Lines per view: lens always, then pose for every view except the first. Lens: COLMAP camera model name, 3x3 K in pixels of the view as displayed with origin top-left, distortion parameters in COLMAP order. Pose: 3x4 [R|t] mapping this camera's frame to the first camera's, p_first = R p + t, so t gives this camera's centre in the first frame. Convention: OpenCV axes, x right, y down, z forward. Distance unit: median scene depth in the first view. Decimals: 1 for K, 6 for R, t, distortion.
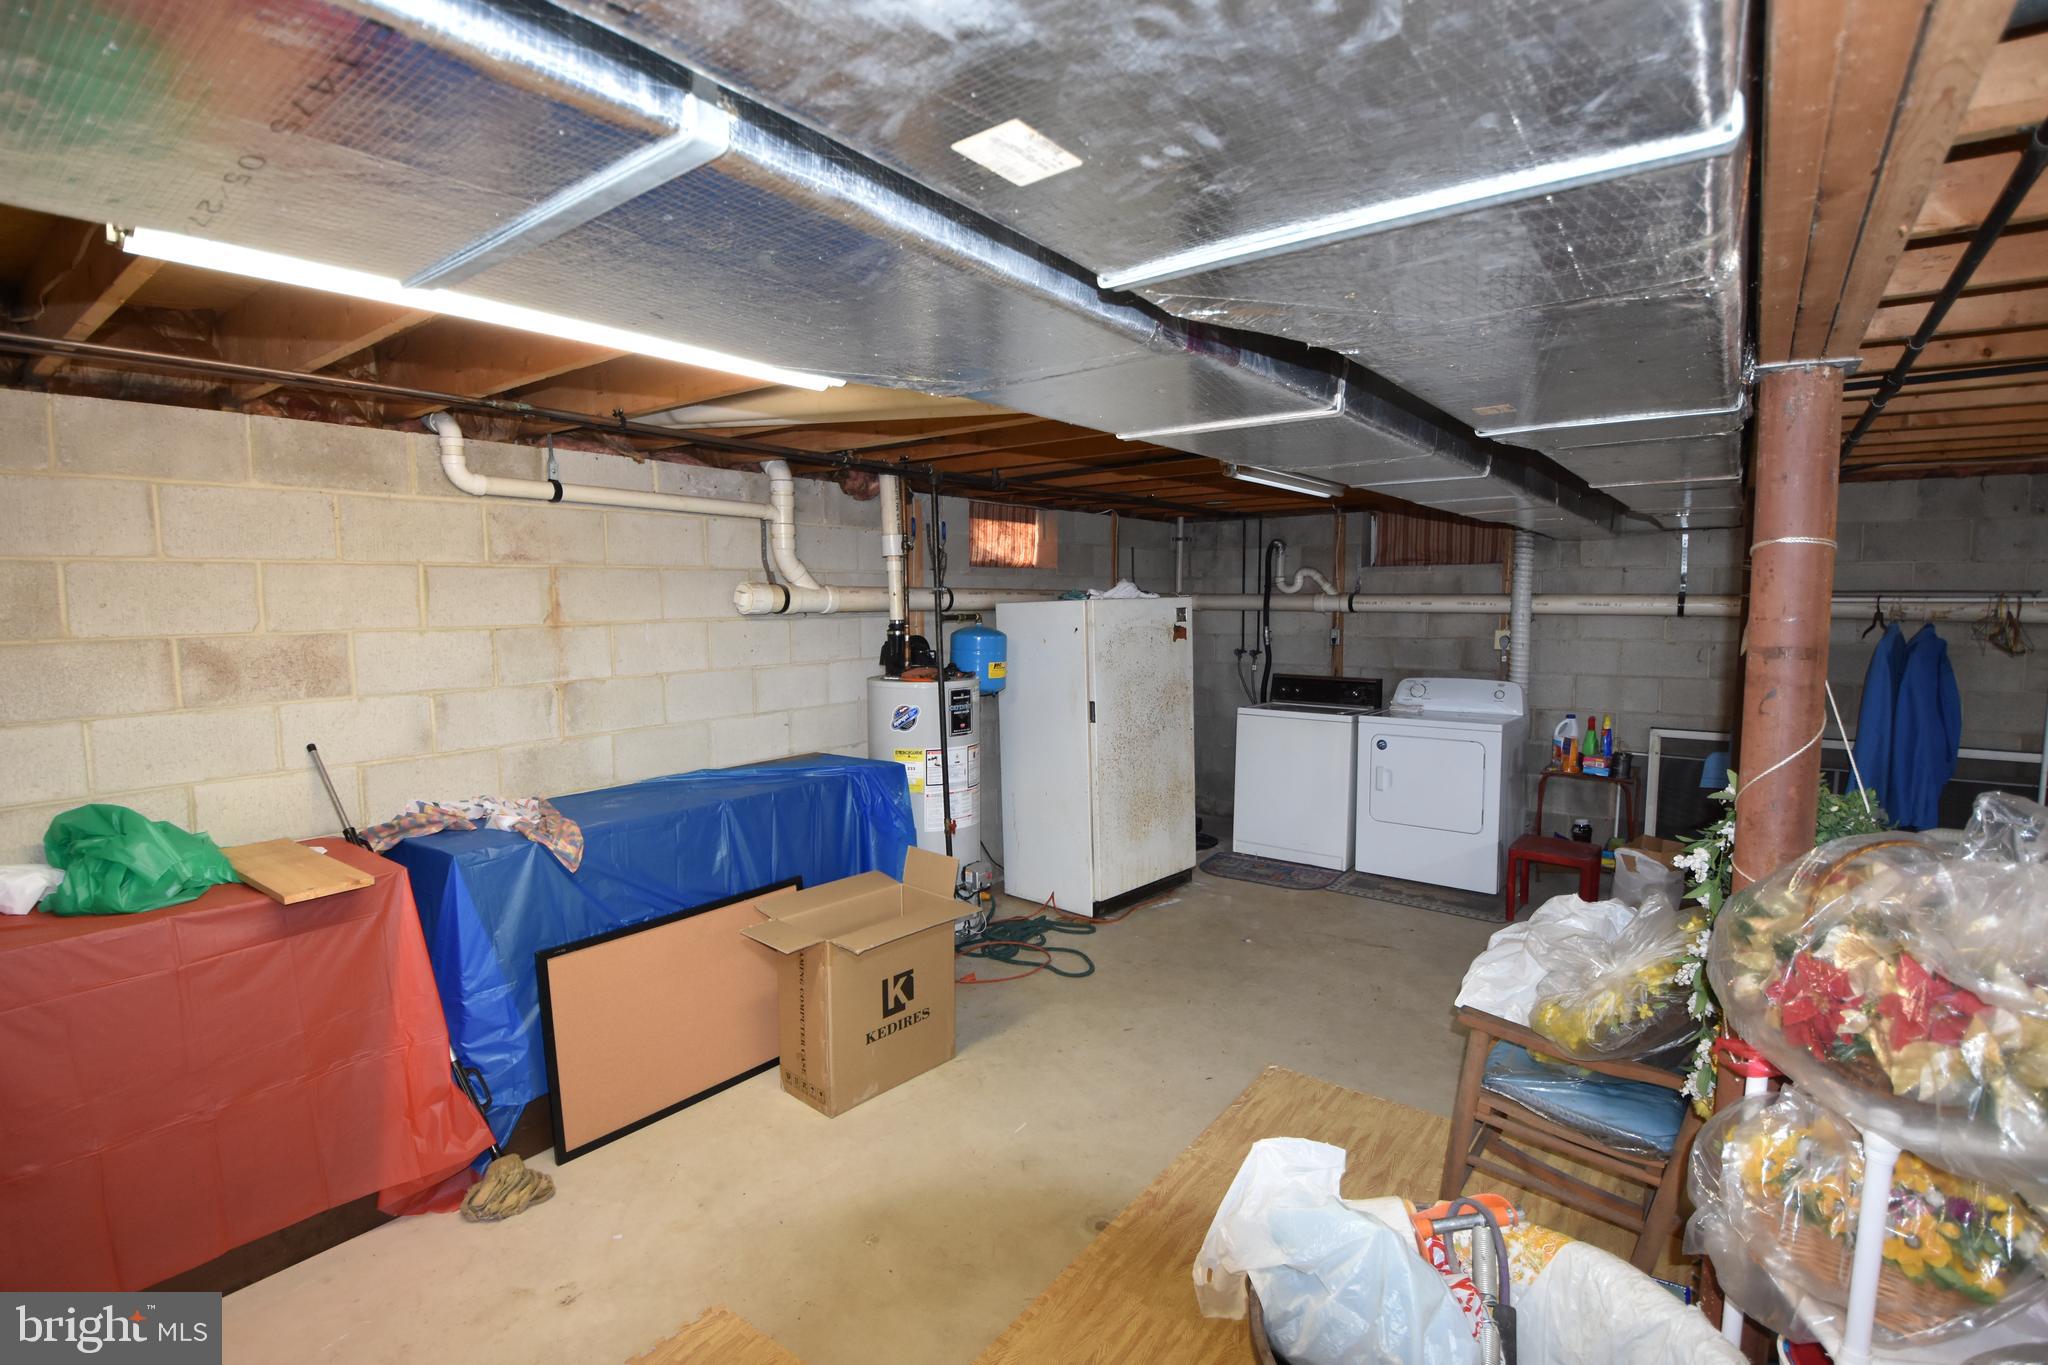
lens RADIAL K [[933.2, 0, 1013.7], [0, 933.2, 681.6], [0, 0, 1]] dist [0.000515, -0.000181]
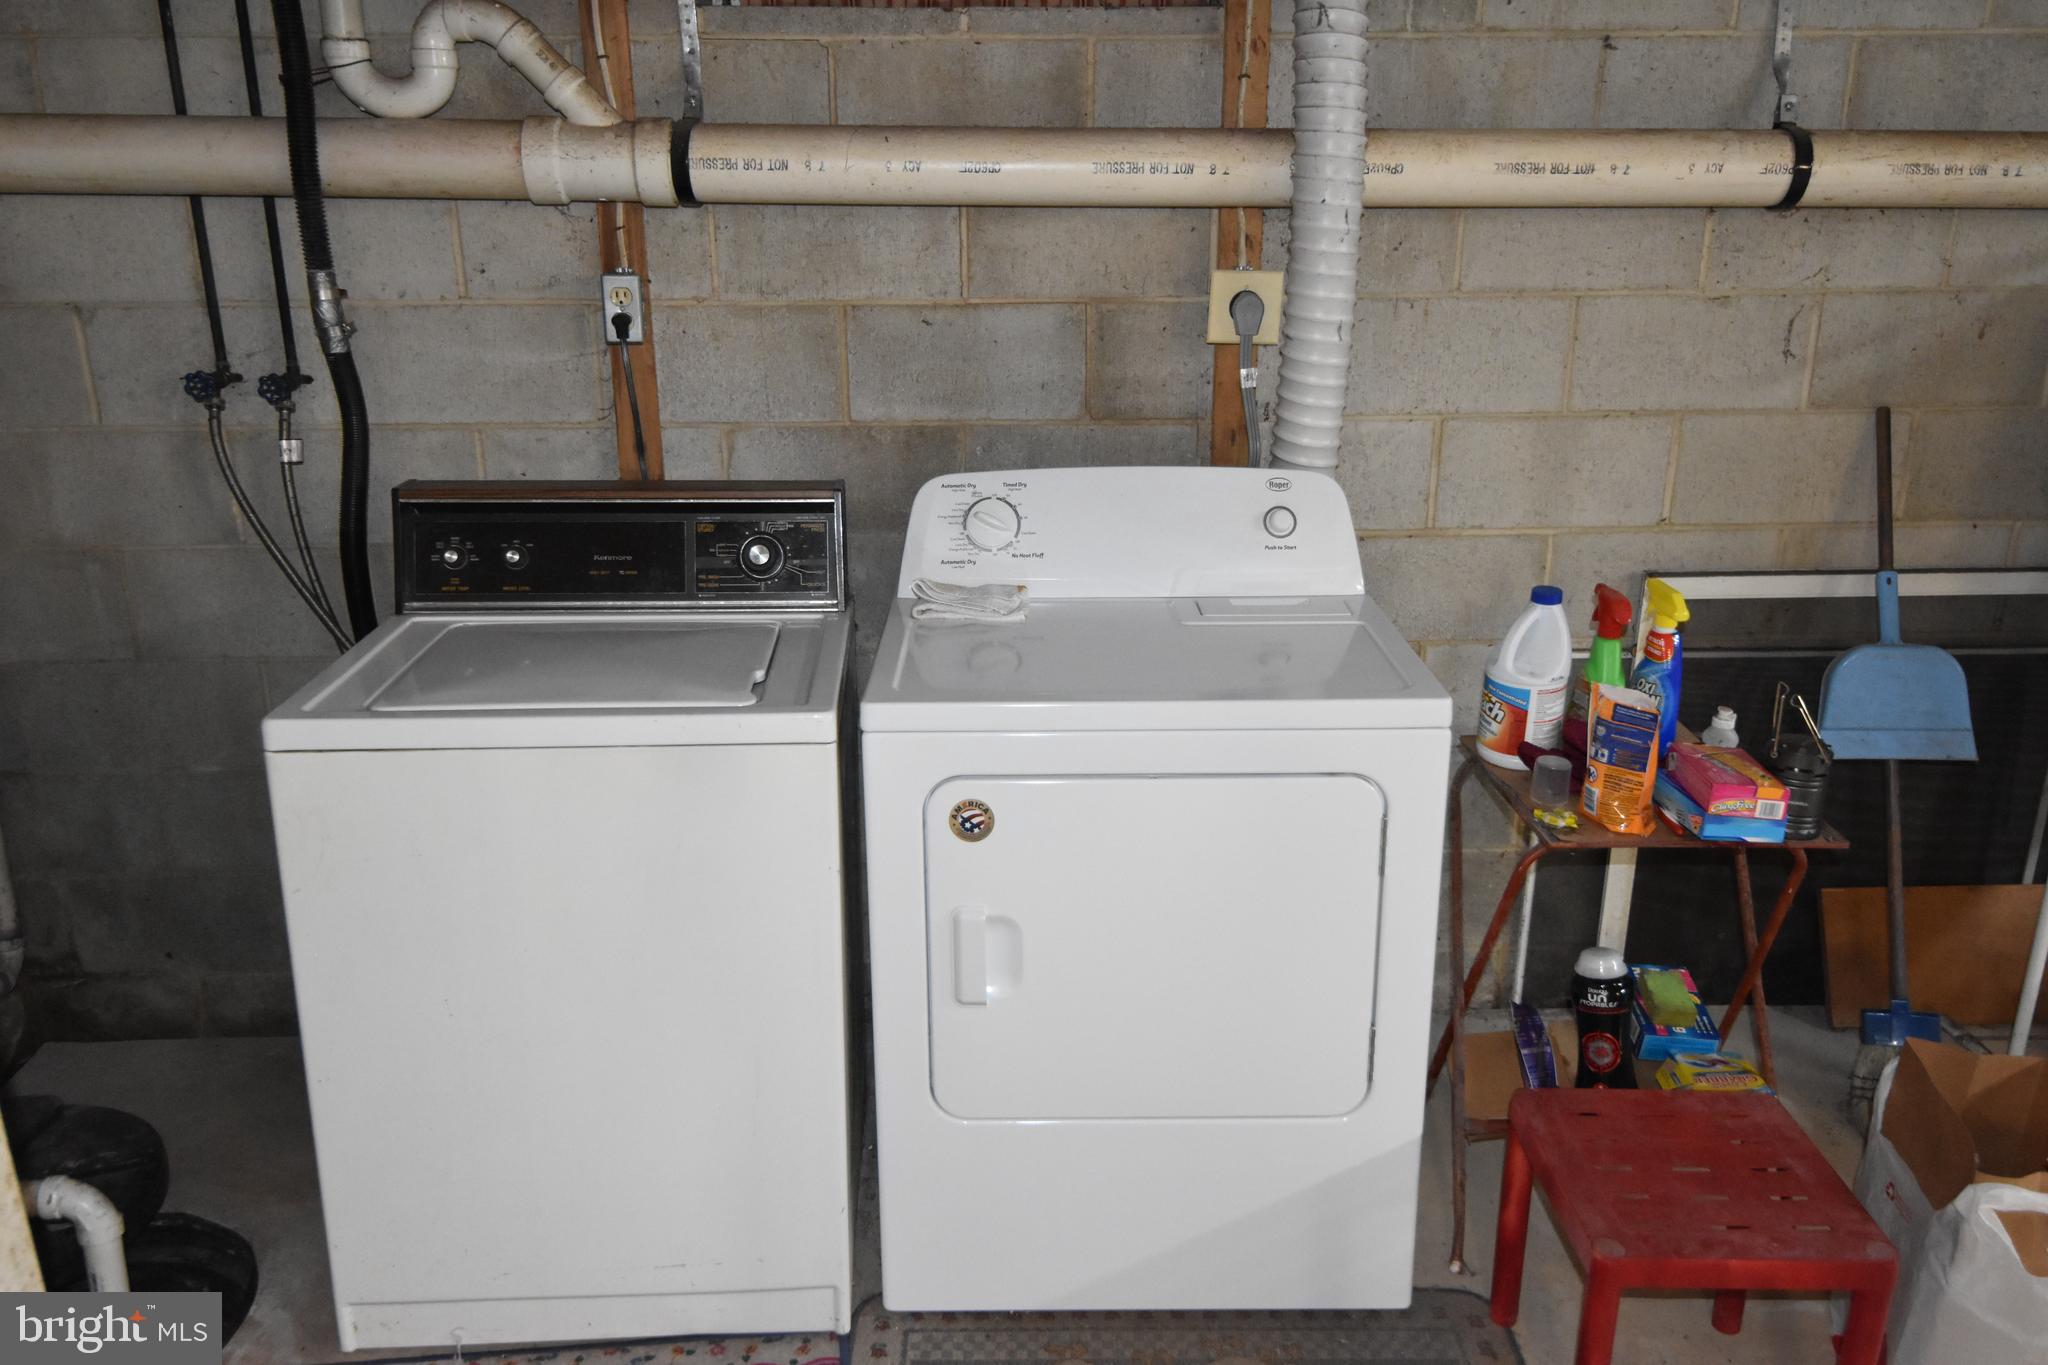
lens RADIAL K [[1626.0, 0, 1015.0], [0, 1626.0, 699.0], [0, 0, 1]] dist [0.034587, -0.004300]
pose [[0.769888, -0.196414, 0.607202, 0.145615], [0.052615, 0.967756, 0.246333, -0.049875], [-0.636007, -0.157701, 0.755398, 0.604723]]
